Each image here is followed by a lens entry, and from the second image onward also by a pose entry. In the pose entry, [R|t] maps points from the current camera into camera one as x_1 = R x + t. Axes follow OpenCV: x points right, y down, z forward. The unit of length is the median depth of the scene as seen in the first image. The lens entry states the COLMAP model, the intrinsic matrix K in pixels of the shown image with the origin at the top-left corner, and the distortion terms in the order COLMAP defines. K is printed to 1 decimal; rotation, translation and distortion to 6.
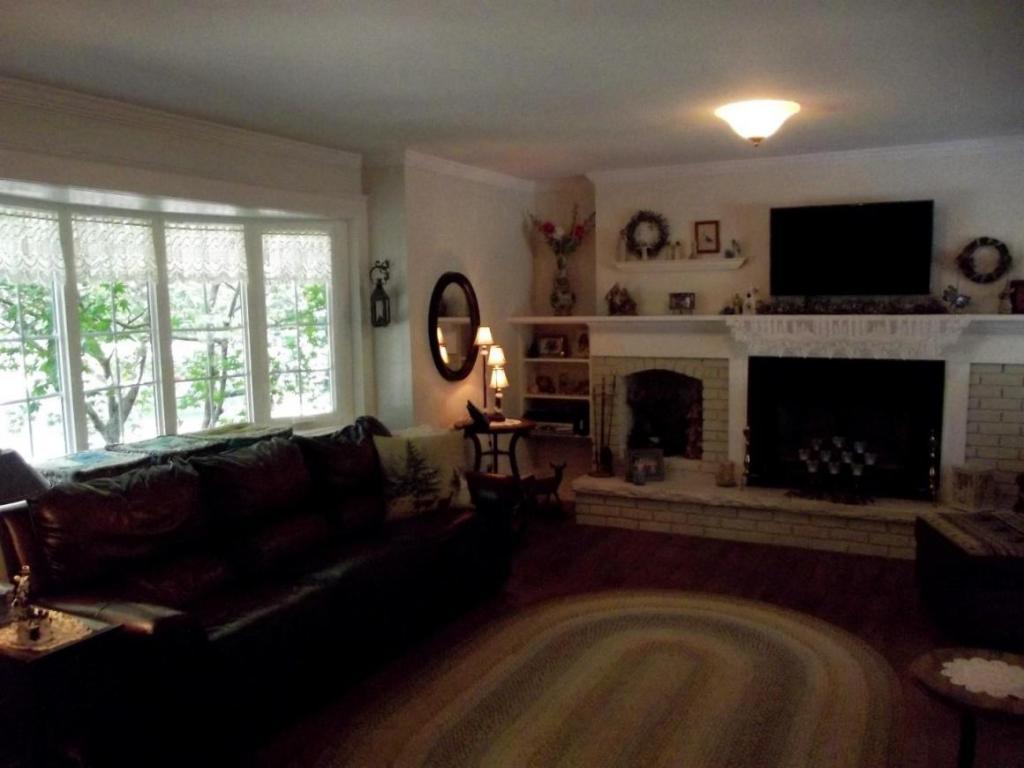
lens RADIAL K [[834.1, 0, 509.9], [0, 834.1, 385.8], [0, 0, 1]] dist [-0.039573, -0.000304]
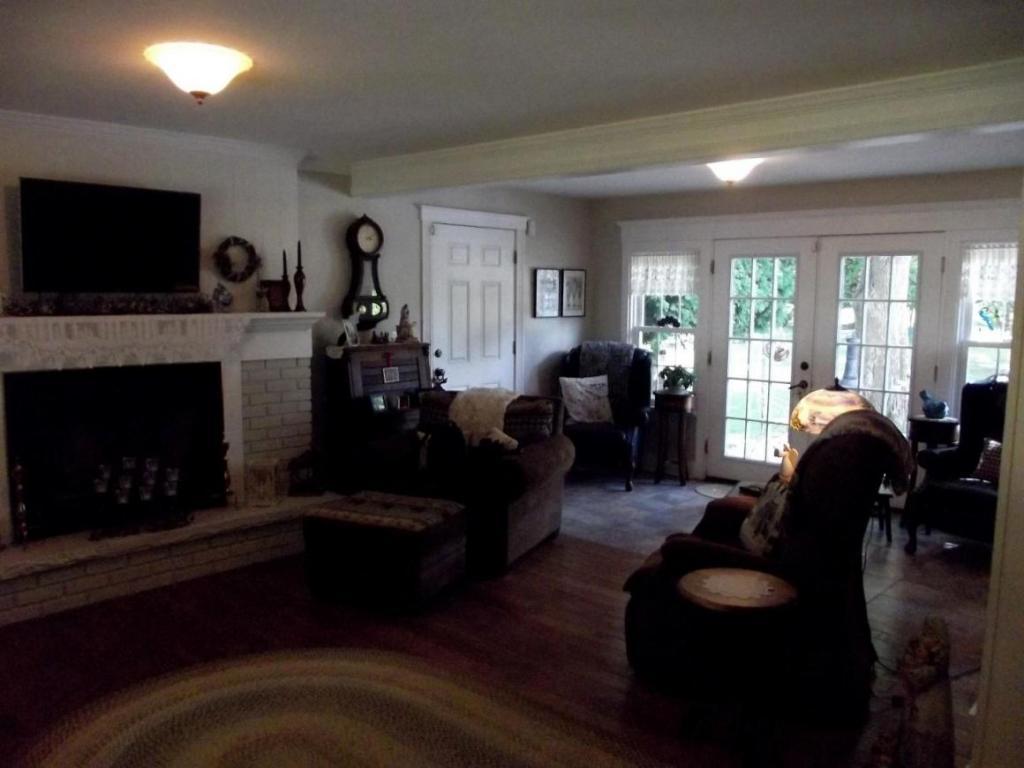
lens RADIAL K [[834.1, 0, 510.6], [0, 834.1, 382.5], [0, 0, 1]] dist [-0.039573, -0.000304]
pose [[0.310684, -0.083114, 0.946873, -0.297821], [0.094329, 0.993948, 0.056296, -0.027524], [-0.945821, 0.071827, 0.316644, 0.366235]]
